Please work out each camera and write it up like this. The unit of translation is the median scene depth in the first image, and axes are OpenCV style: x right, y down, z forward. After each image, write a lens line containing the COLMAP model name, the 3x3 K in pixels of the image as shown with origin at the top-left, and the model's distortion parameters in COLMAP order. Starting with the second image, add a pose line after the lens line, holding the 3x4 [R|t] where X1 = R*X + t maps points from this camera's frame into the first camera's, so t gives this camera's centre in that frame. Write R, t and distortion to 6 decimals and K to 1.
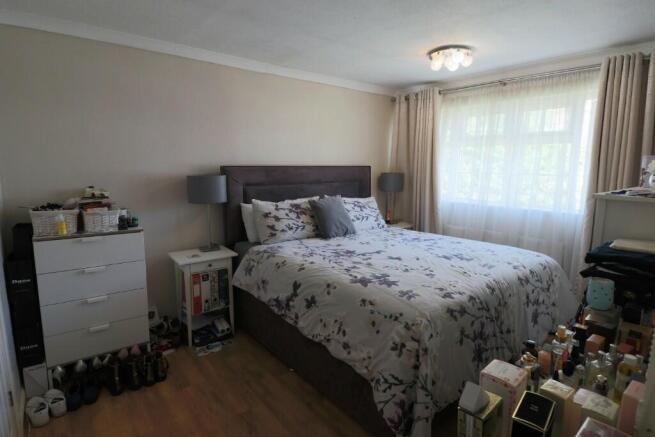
lens RADIAL K [[366.4, 0, 327.5], [0, 366.4, 218.5], [0, 0, 1]] dist [-0.000800, -0.000223]
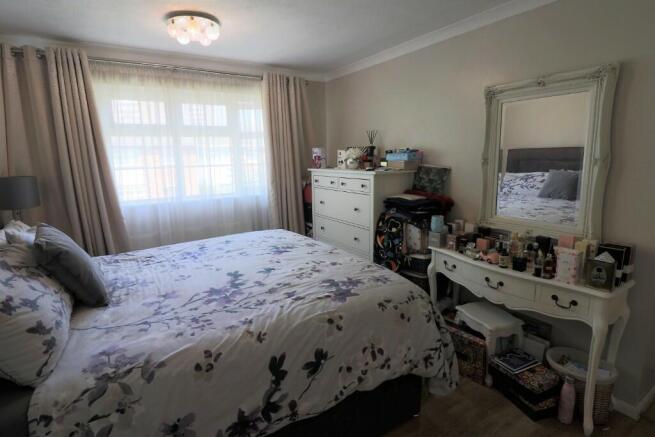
lens RADIAL K [[339.6, 0, 327.5], [0, 339.6, 218.5], [0, 0, 1]] dist [-0.003285, -0.000917]
pose [[0.087801, -0.191216, 0.977613, -0.575018], [0.171569, 0.969640, 0.174248, -0.125382], [-0.981252, 0.152429, 0.117943, 0.827888]]
